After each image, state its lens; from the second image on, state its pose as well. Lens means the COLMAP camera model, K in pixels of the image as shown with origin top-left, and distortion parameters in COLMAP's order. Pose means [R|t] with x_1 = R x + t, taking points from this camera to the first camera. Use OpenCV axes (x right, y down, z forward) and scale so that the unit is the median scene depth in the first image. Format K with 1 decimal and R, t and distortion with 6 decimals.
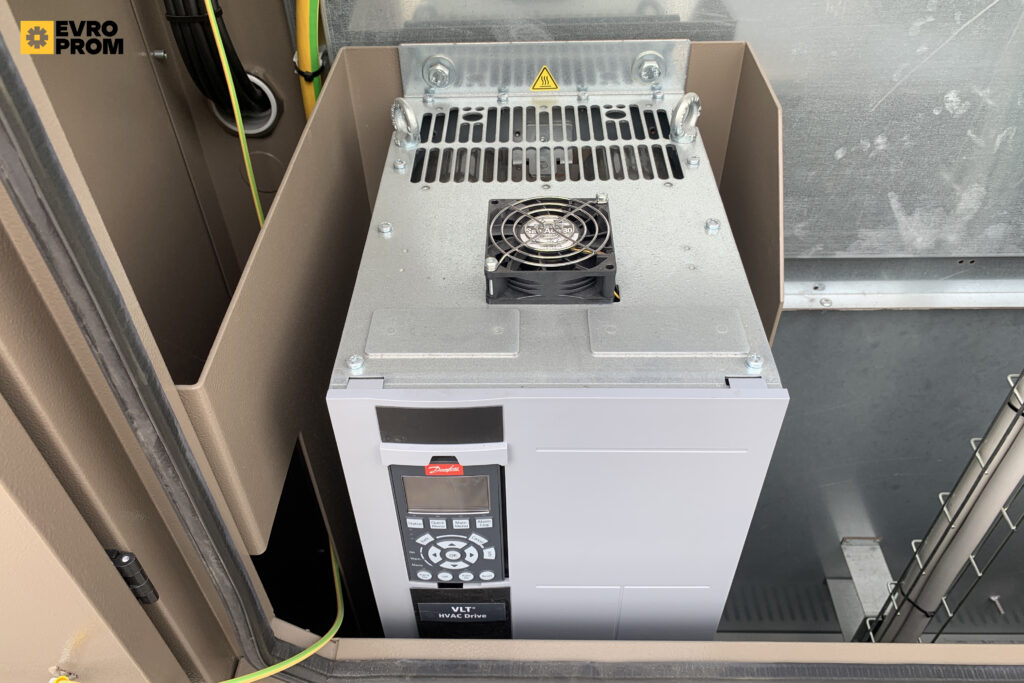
lens RADIAL K [[788.4, 0, 508.1], [0, 788.4, 338.8], [0, 0, 1]] dist [0.010086, -0.005394]
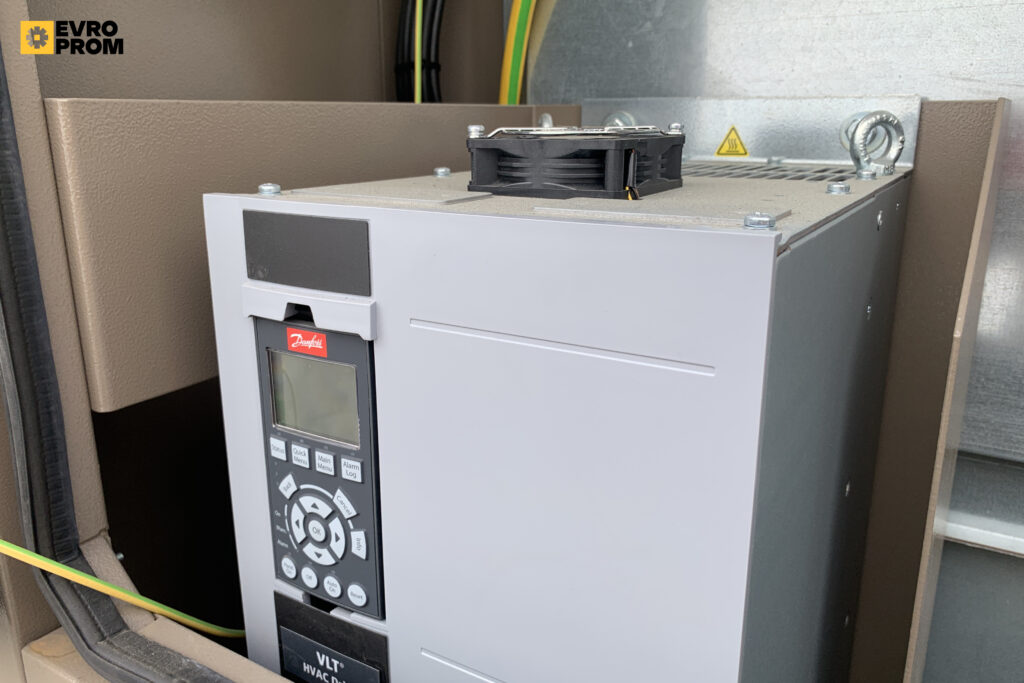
lens RADIAL K [[788.4, 0, 508.1], [0, 788.4, 338.8], [0, 0, 1]] dist [0.010086, -0.005394]
pose [[0.864535, 0.166178, -0.474304, 0.373559], [-0.353492, 0.871911, -0.338842, 0.307121], [0.357243, 0.460603, 0.812540, 0.437250]]
